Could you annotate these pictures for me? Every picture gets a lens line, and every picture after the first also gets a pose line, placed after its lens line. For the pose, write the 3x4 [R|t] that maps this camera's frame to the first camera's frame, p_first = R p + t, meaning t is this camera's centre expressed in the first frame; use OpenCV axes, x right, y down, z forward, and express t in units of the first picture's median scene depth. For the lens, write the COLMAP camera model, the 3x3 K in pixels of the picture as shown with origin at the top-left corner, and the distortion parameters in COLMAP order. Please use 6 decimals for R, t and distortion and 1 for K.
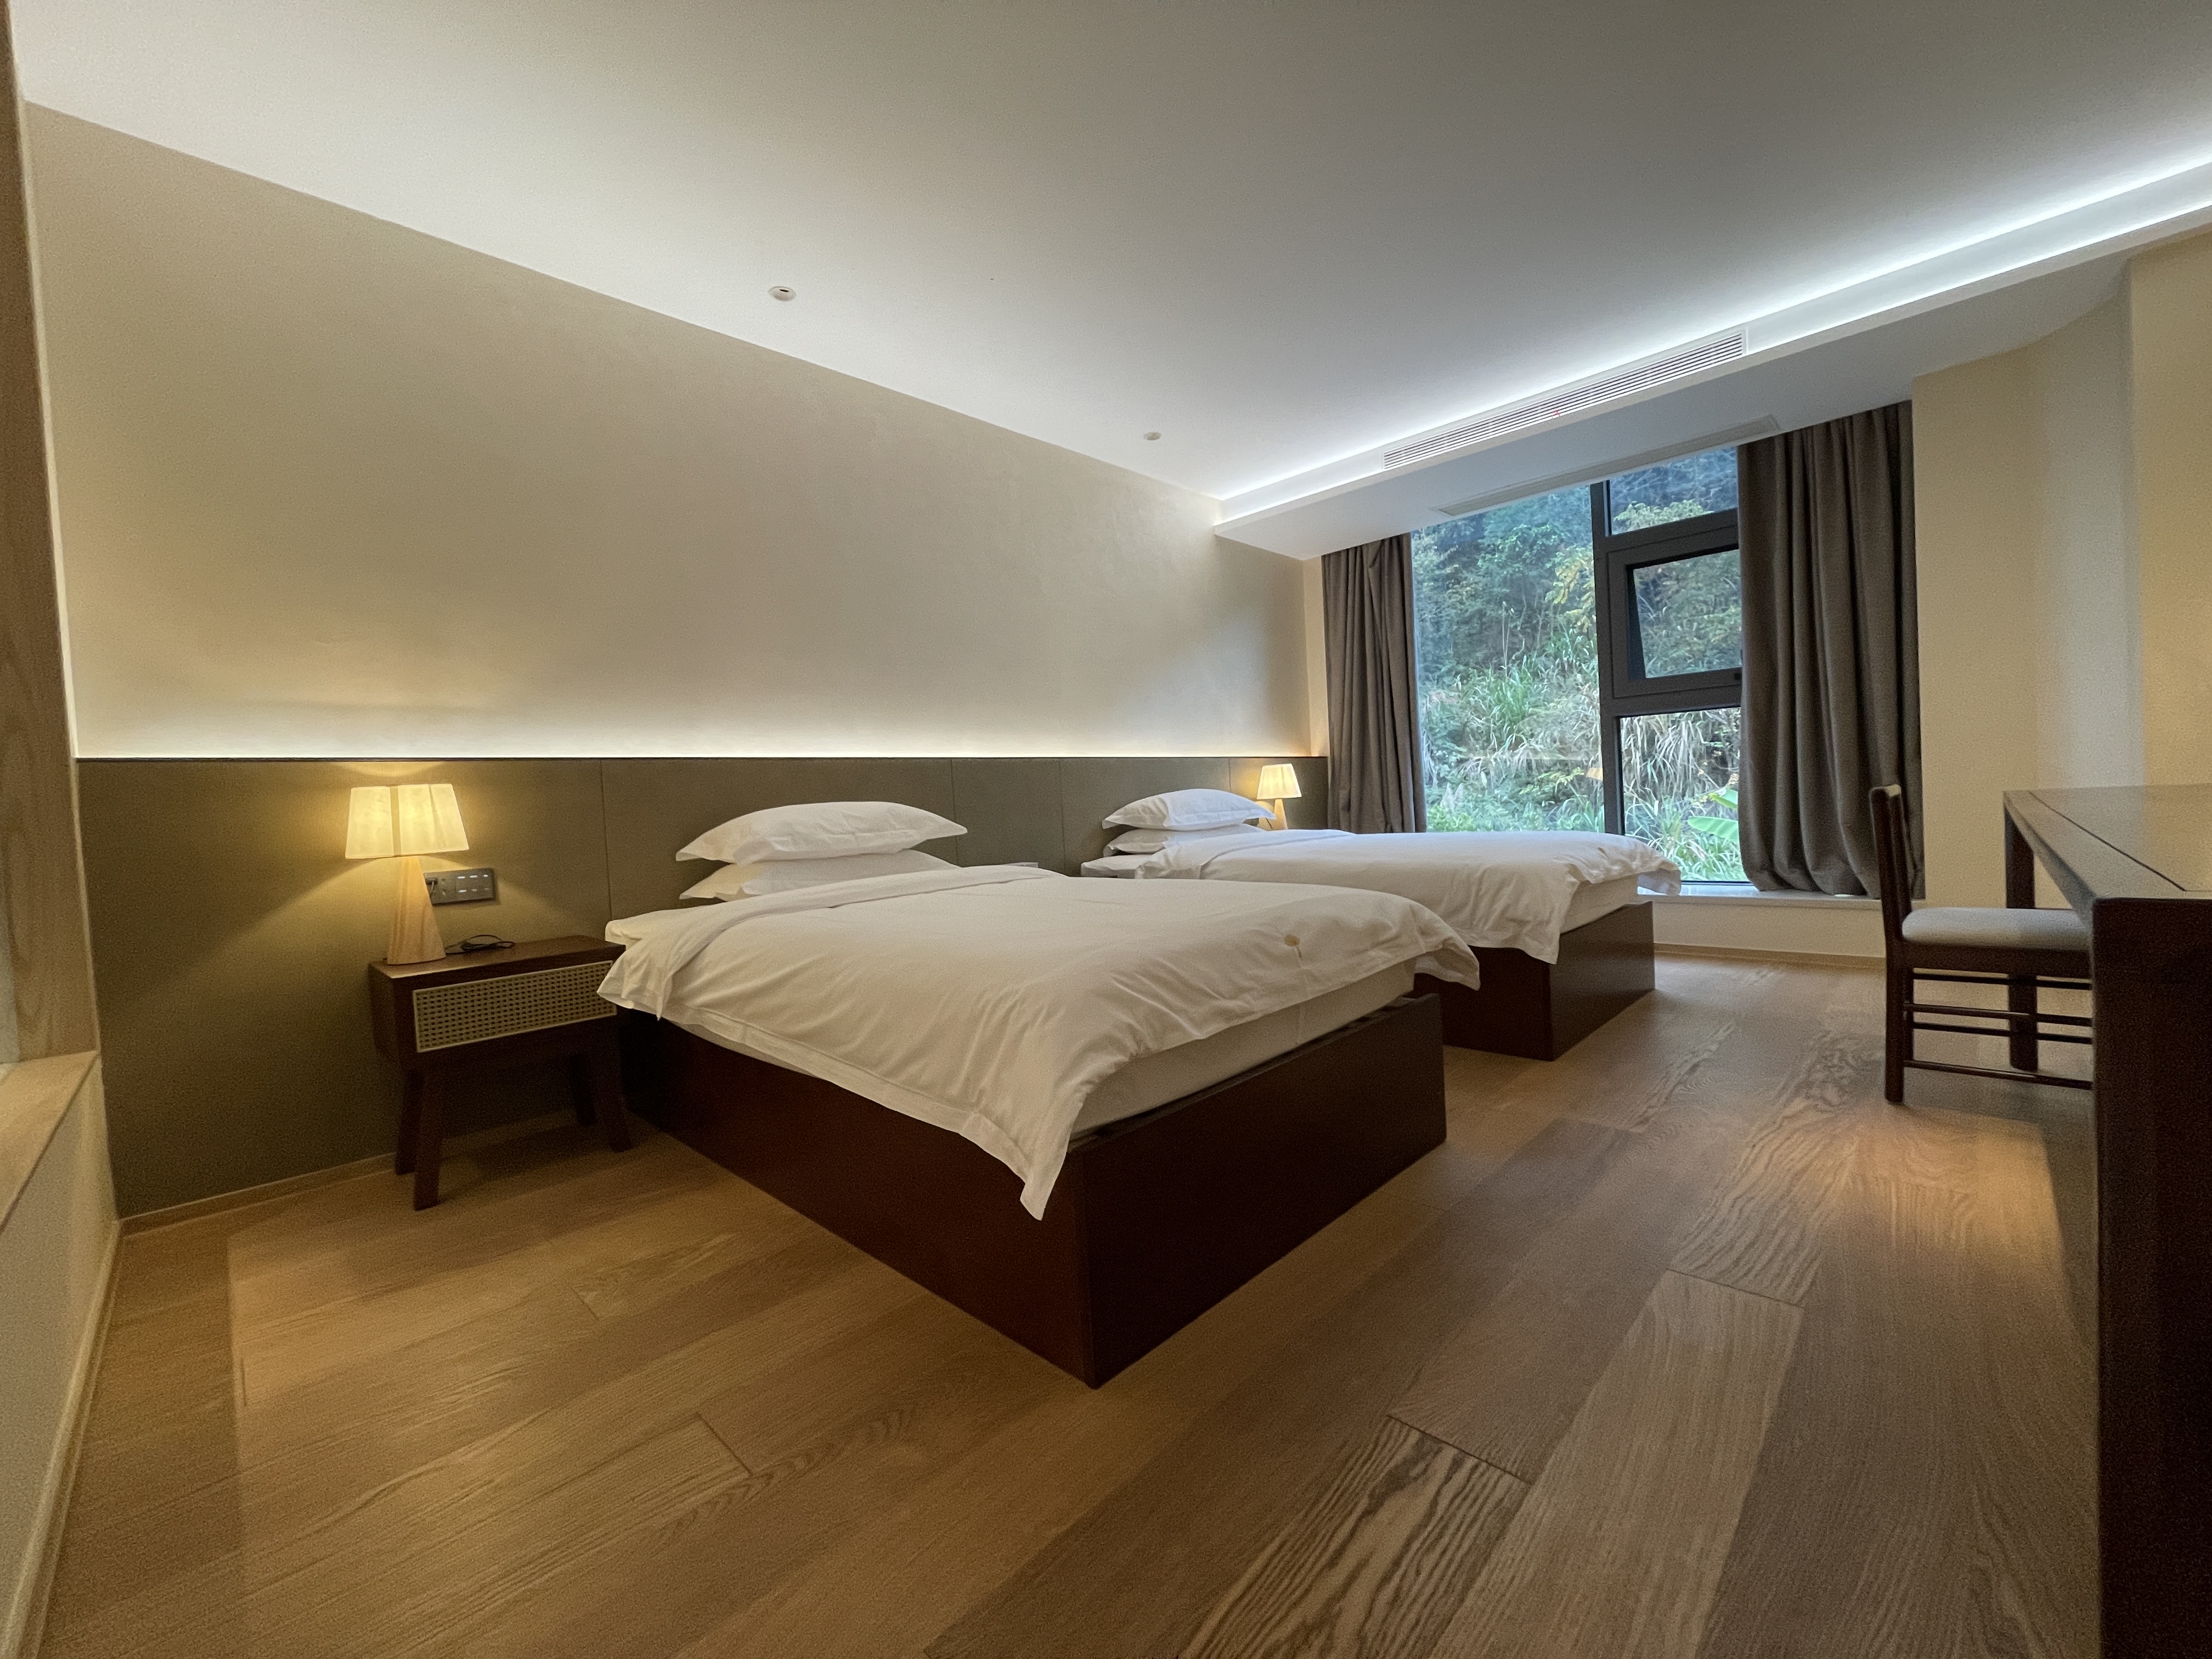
lens RADIAL K [[891.8, 0, 1105.4], [0, 891.8, 824.2], [0, 0, 1]] dist [-0.000645, 0.000336]
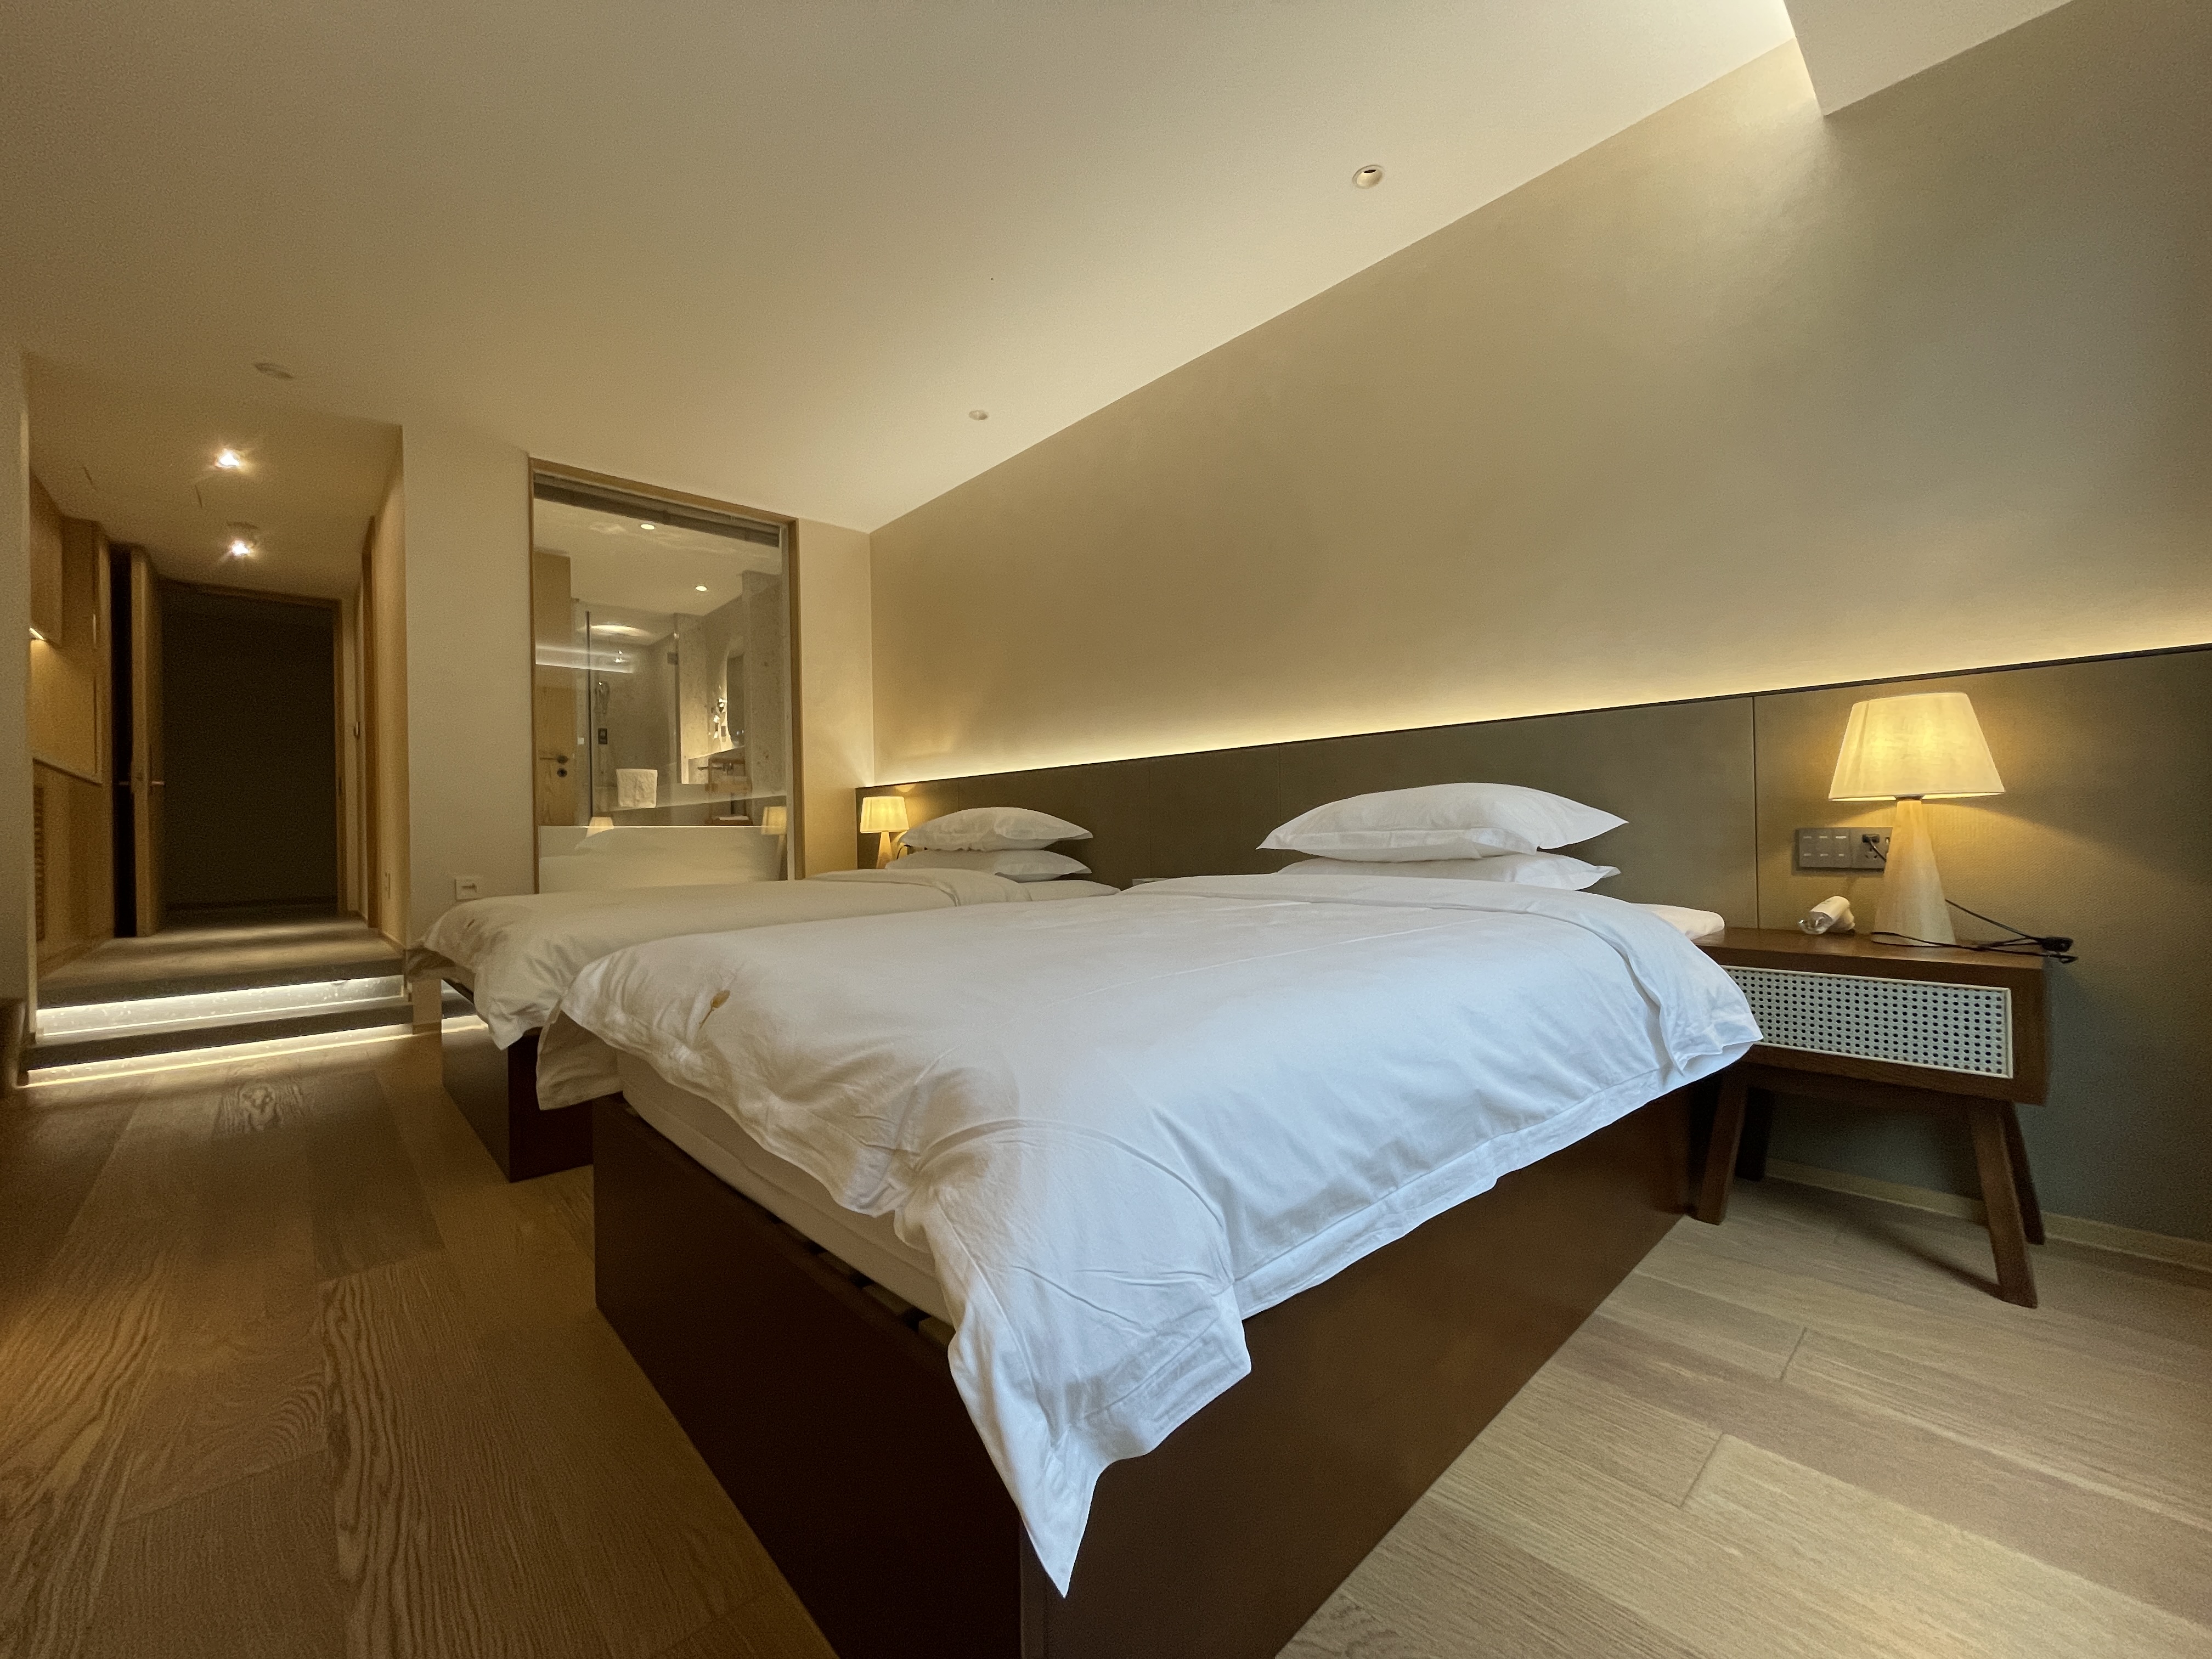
lens RADIAL K [[891.8, 0, 1100.4], [0, 891.8, 823.6], [0, 0, 1]] dist [-0.000645, 0.000336]
pose [[-0.055862, 0.050697, -0.997151, 0.844786], [-0.000138, 0.998710, 0.050784, -0.056418], [0.998439, 0.002975, -0.055783, 1.106243]]
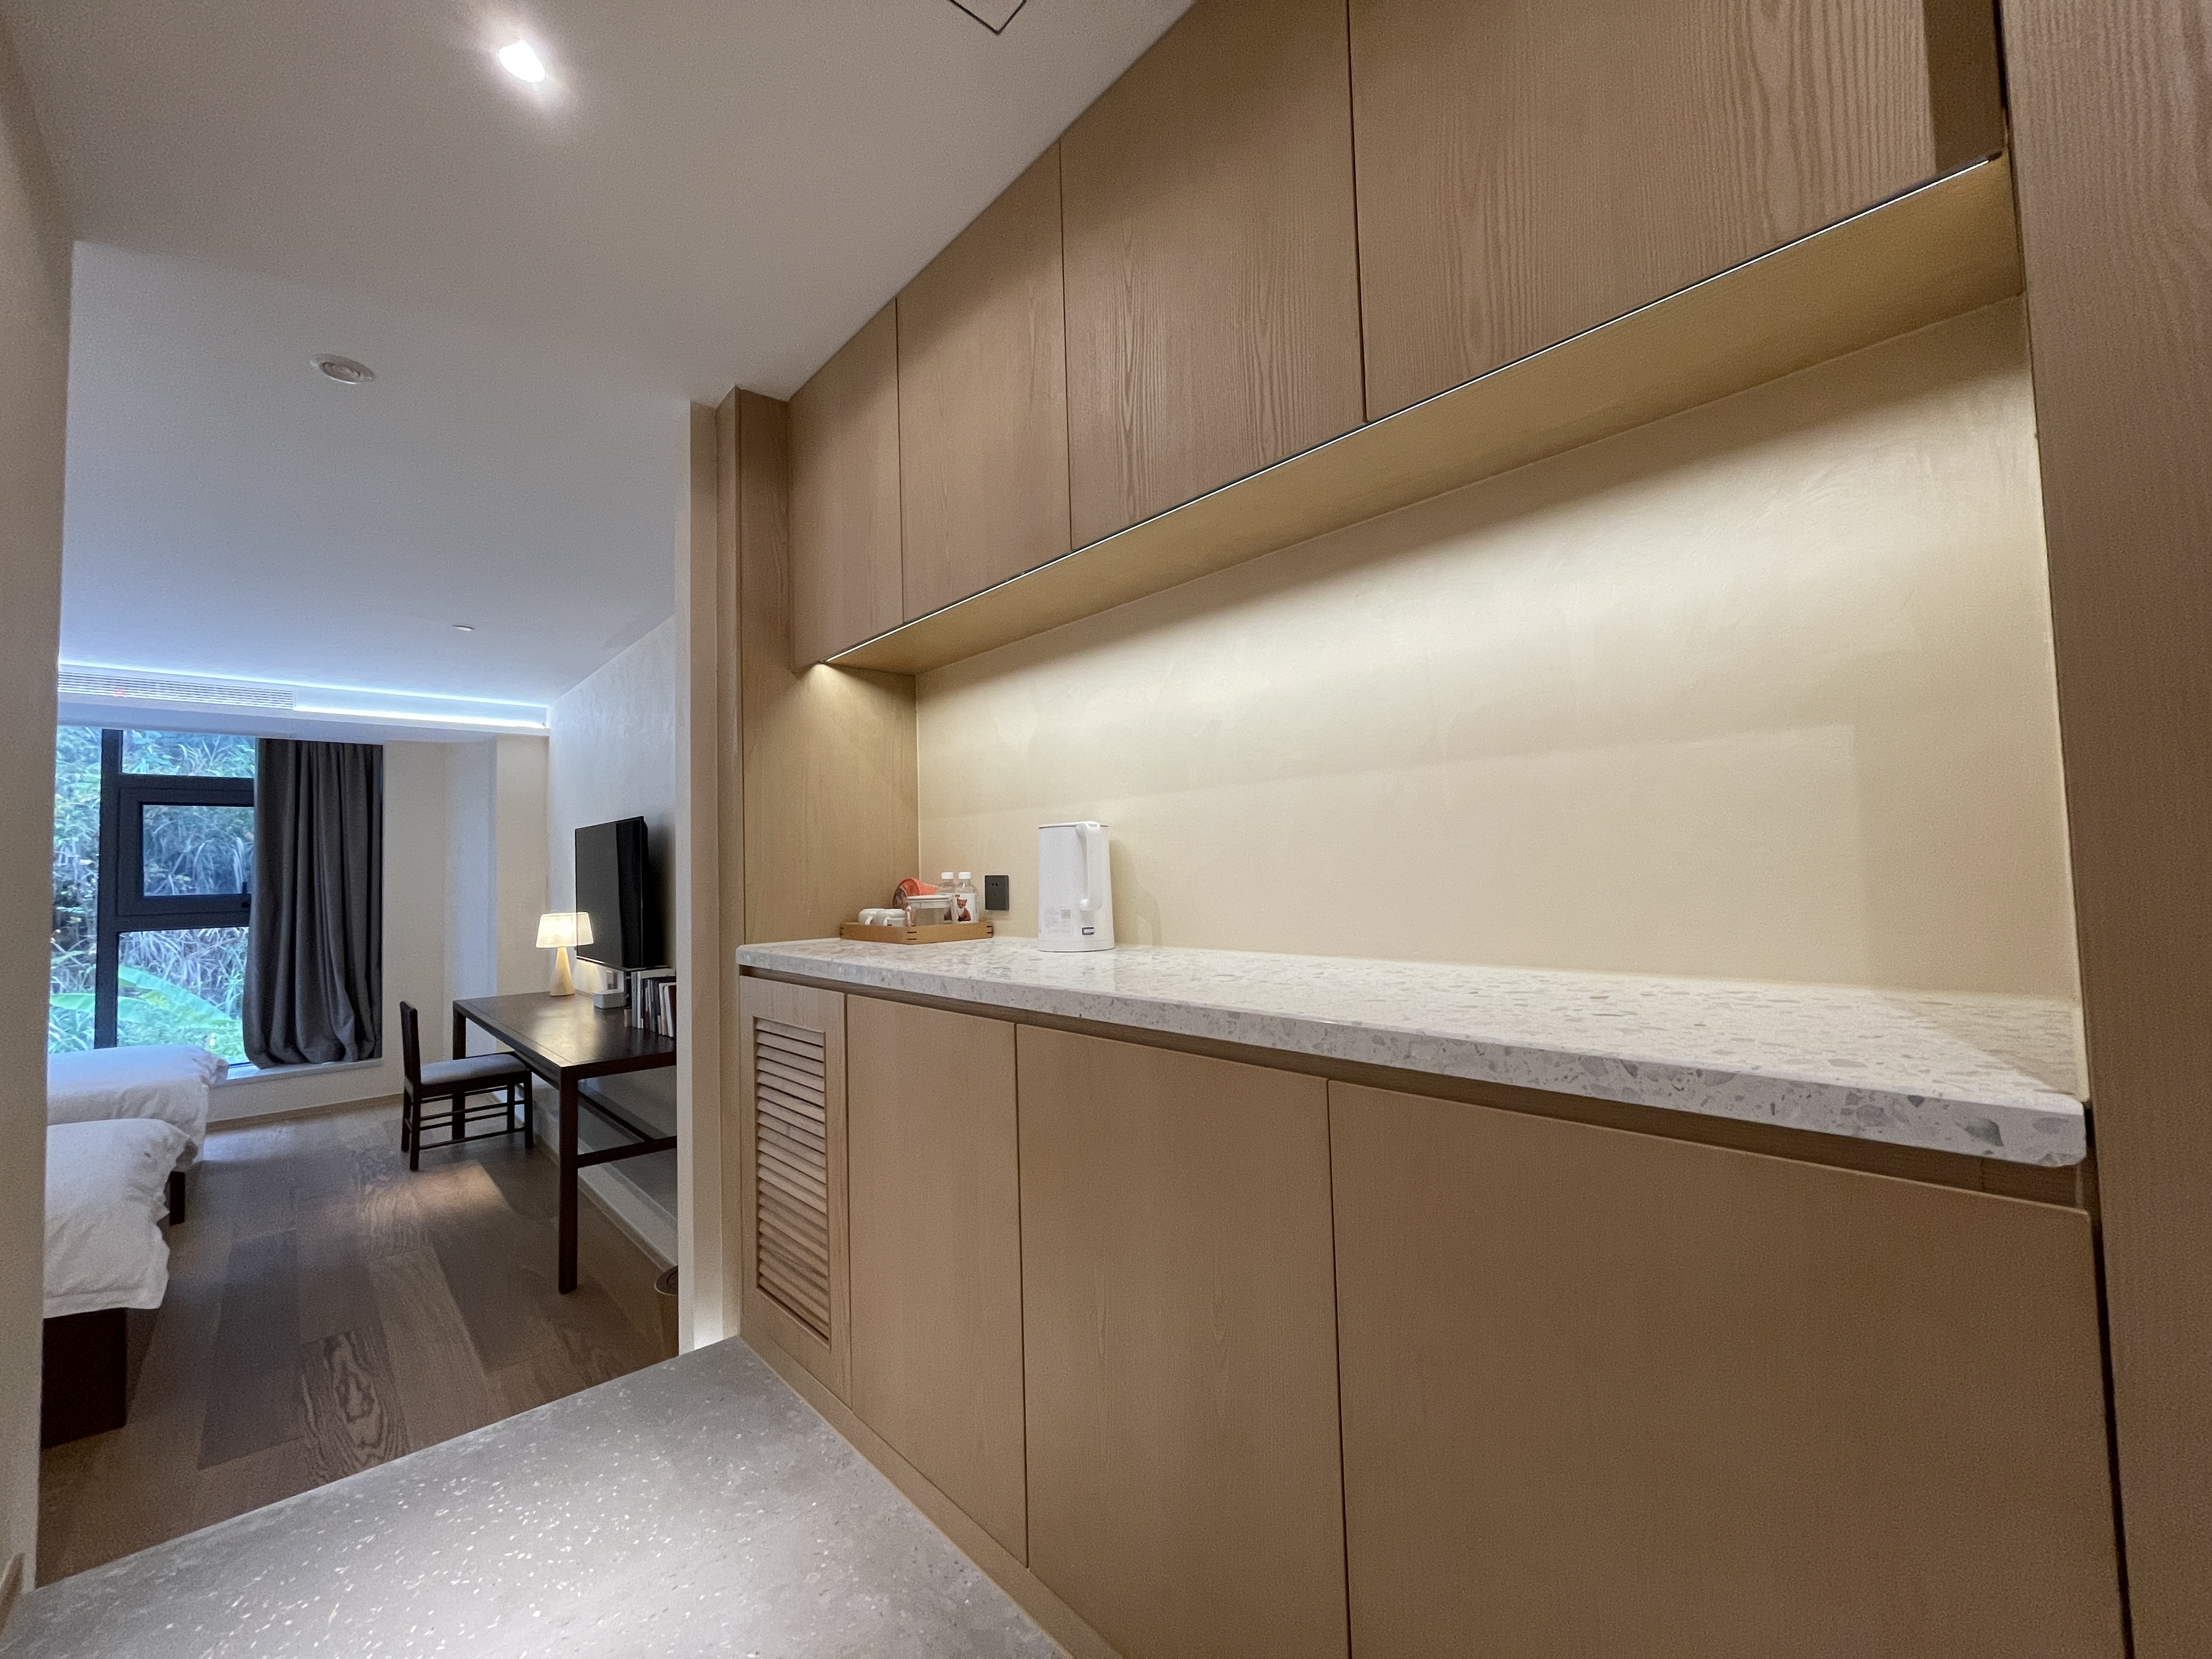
lens RADIAL K [[891.8, 0, 1097.4], [0, 891.8, 835.0], [0, 0, 1]] dist [-0.000645, 0.000336]
pose [[0.059763, 0.090166, 0.994132, -0.711972], [0.050817, 0.994346, -0.093241, -0.110711], [-0.996918, 0.056091, 0.054843, -0.441932]]
